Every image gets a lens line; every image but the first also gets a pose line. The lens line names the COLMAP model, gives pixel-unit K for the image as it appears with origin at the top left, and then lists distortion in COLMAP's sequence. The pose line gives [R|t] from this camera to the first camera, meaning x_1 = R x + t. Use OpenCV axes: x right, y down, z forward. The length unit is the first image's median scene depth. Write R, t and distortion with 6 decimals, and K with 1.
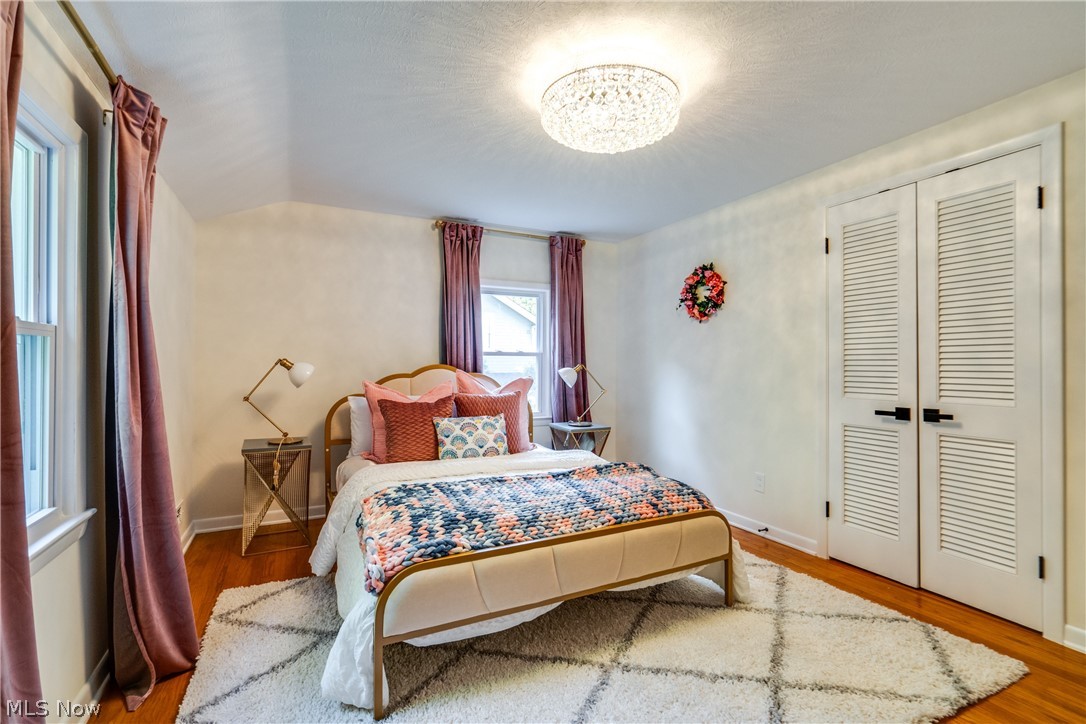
lens RADIAL K [[498.4, 0, 545.0], [0, 498.4, 358.2], [0, 0, 1]] dist [-0.015641, 0.005939]
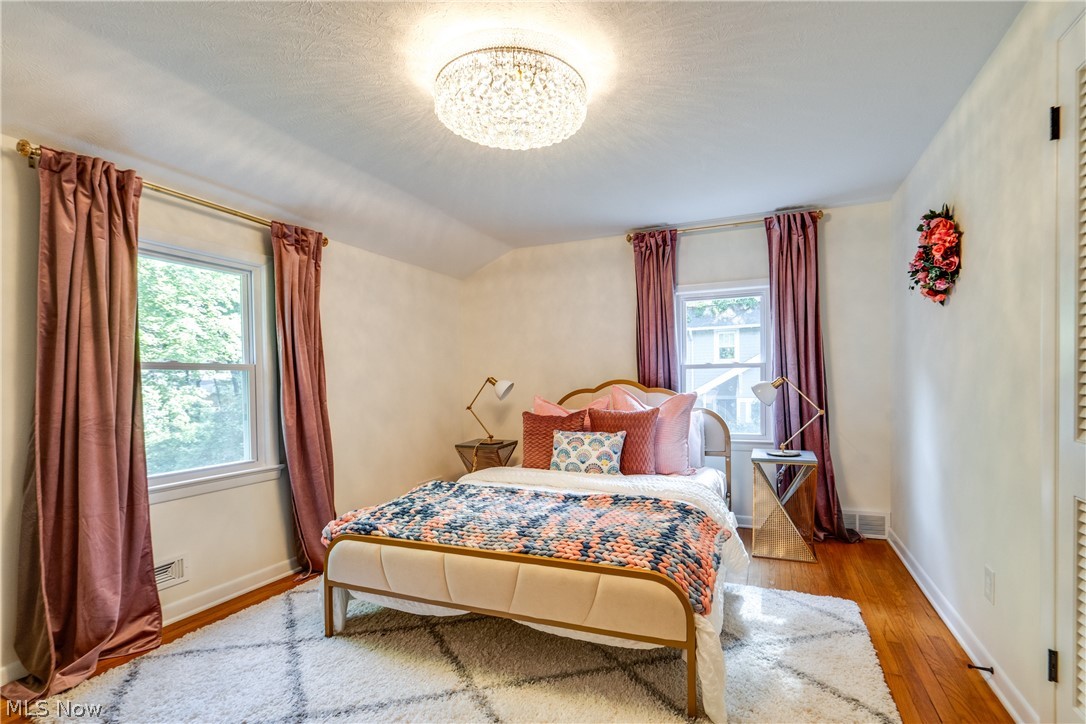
lens RADIAL K [[498.4, 0, 545.5], [0, 498.4, 389.0], [0, 0, 1]] dist [-0.015641, 0.005939]
pose [[0.652413, 0.000114, -0.757864, 0.572418], [0.025846, 0.999415, 0.022401, 0.006225], [0.757423, -0.034202, 0.652028, 0.289575]]
